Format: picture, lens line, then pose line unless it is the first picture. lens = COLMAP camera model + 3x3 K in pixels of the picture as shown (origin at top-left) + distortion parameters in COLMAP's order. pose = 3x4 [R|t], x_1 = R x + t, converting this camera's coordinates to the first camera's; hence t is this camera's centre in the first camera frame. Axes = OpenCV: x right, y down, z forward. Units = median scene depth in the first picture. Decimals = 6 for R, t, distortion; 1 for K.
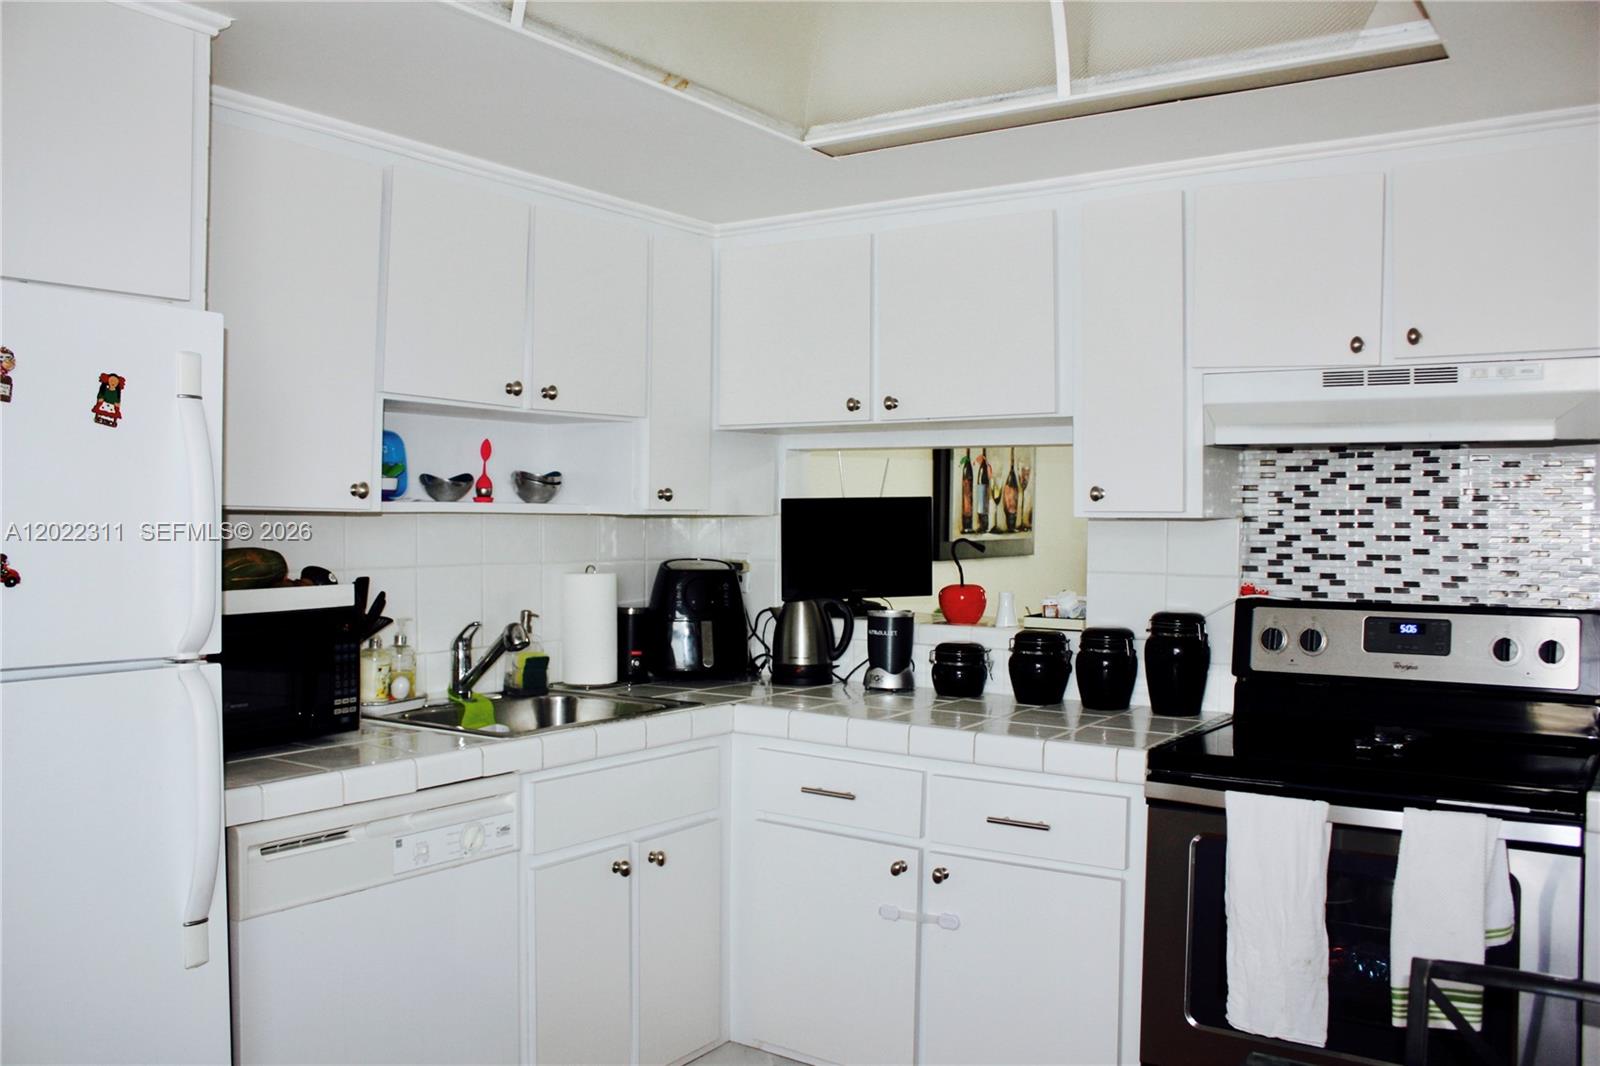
lens RADIAL K [[1300.5, 0, 800.0], [0, 1300.5, 533.0], [0, 0, 1]] dist [-0.005645, 0.001352]
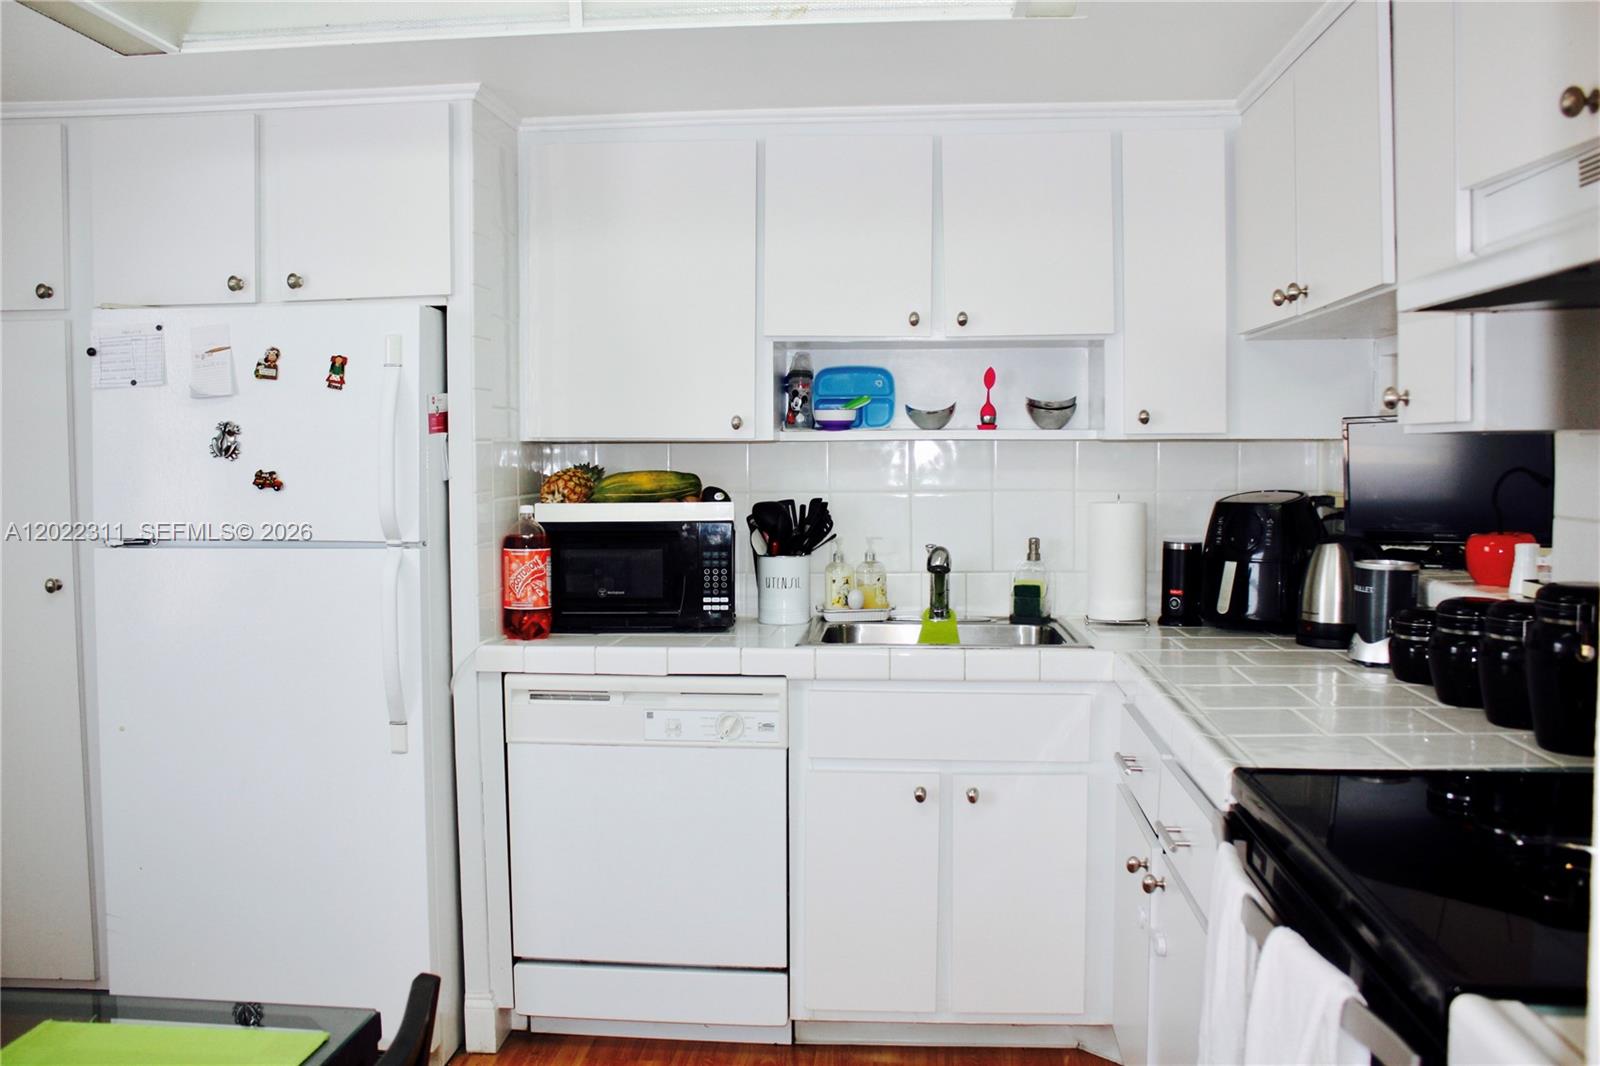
lens RADIAL K [[1331.1, 0, 797.8], [0, 1331.1, 506.4], [0, 0, 1]] dist [-0.010152, -0.000533]
pose [[0.526848, 0.025178, -0.849586, 0.733577], [0.000978, 0.999543, 0.030229, 0.006091], [0.849959, -0.016757, 0.526583, 0.420303]]
